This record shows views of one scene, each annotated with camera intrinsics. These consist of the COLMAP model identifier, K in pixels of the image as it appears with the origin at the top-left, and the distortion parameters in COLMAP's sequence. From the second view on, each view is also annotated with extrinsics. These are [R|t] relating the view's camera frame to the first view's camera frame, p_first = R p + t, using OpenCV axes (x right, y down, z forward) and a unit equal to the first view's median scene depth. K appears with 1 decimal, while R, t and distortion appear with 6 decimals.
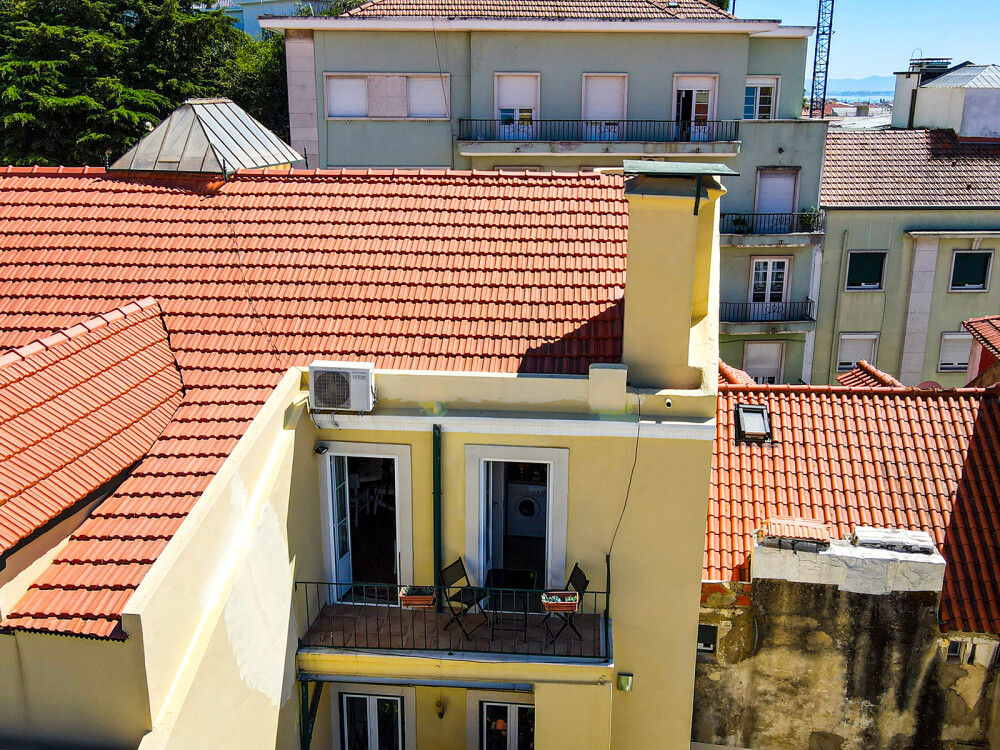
lens RADIAL K [[989.4, 0, 503.3], [0, 989.4, 376.8], [0, 0, 1]] dist [-0.038319, 0.099468]
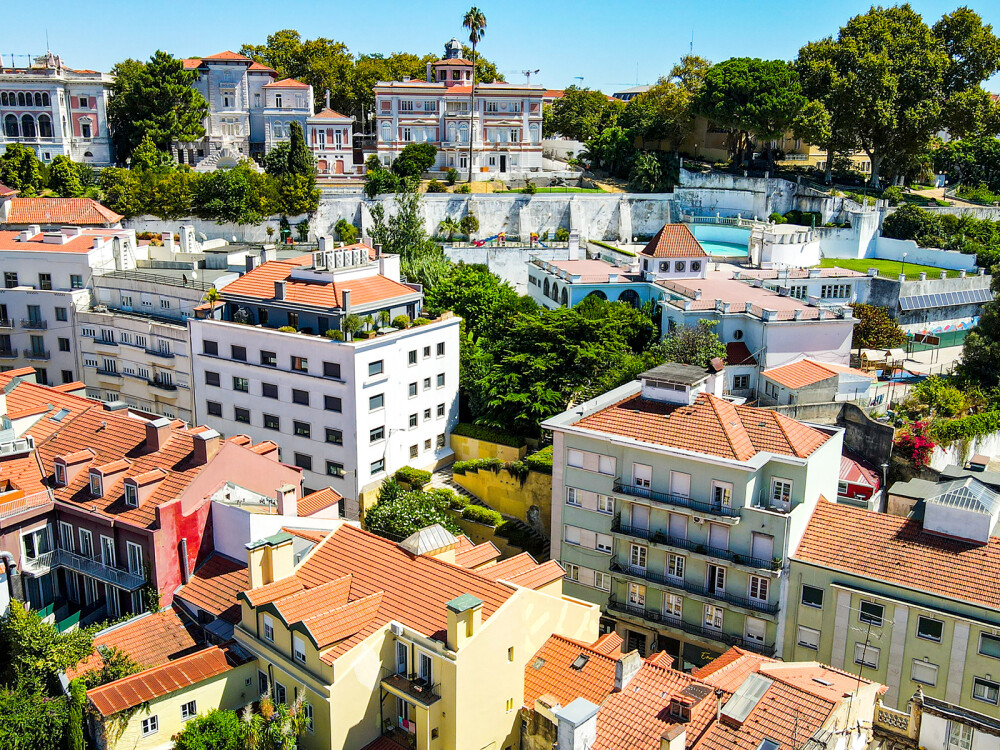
lens RADIAL K [[989.4, 0, 503.3], [0, 989.4, 376.8], [0, 0, 1]] dist [-0.038319, 0.099468]
pose [[0.797359, 0.150756, -0.584373, 1.876621], [-0.176501, 0.984214, 0.013076, -0.883548], [0.577119, 0.092716, 0.811380, -1.752489]]
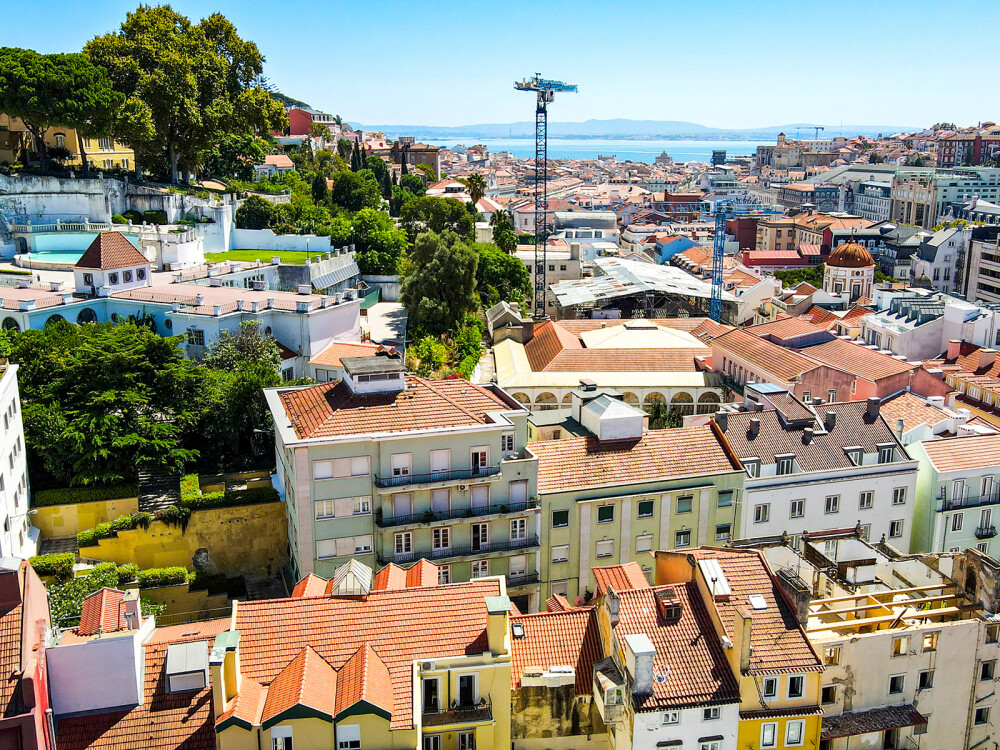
lens RADIAL K [[989.4, 0, 503.3], [0, 989.4, 376.8], [0, 0, 1]] dist [-0.038319, 0.099468]
pose [[0.967032, -0.063497, 0.246612, -0.562448], [0.073618, 0.996772, -0.032031, -0.736130], [-0.243782, 0.049130, 0.968585, -2.261070]]
